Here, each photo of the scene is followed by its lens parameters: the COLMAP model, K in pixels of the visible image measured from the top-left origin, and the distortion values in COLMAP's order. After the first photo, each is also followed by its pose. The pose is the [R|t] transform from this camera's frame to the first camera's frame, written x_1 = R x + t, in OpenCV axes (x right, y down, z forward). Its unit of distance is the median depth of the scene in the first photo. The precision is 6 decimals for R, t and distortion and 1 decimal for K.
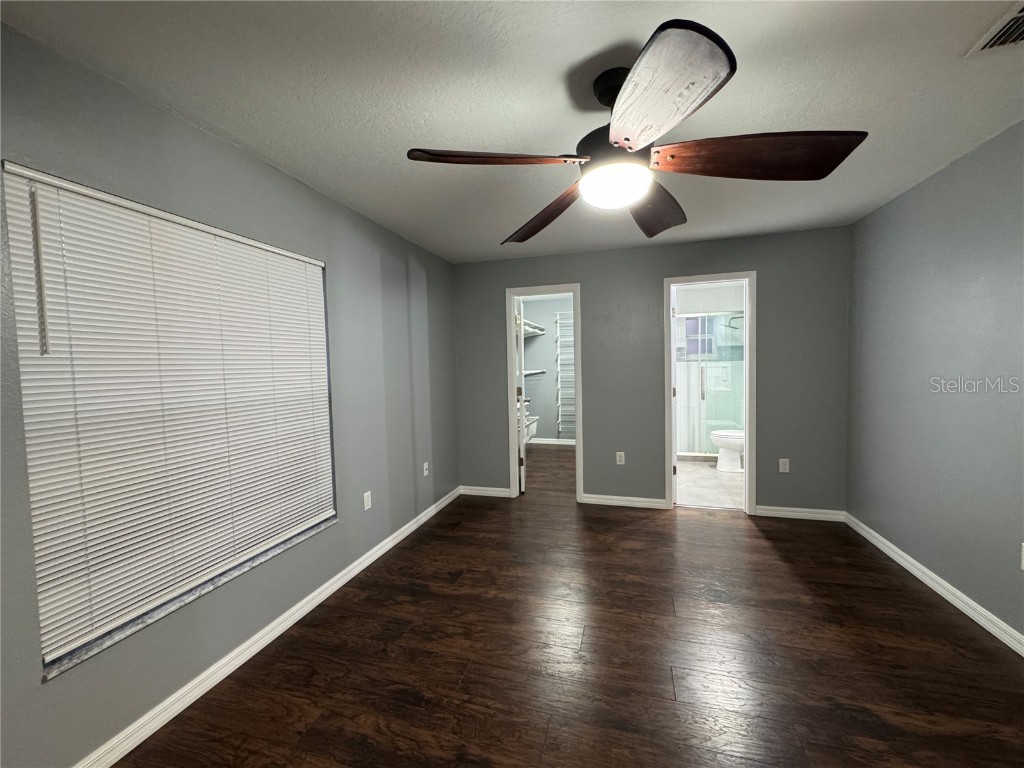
lens RADIAL K [[406.8, 0, 516.4], [0, 406.8, 383.2], [0, 0, 1]] dist [-0.001478, -0.000284]
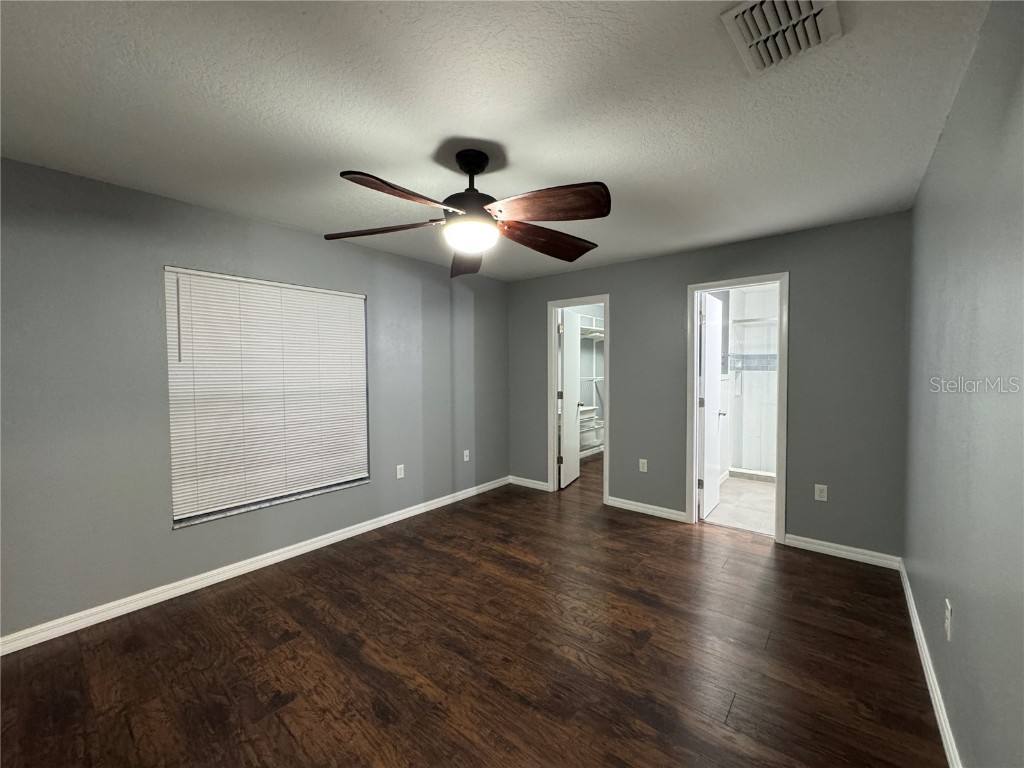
lens RADIAL K [[406.8, 0, 516.4], [0, 406.8, 383.2], [0, 0, 1]] dist [-0.001478, -0.000284]
pose [[0.920883, 0.032460, -0.388486, 0.388981], [-0.035531, 0.999368, -0.000721, -0.008111], [0.388217, 0.014467, 0.921454, -0.059446]]
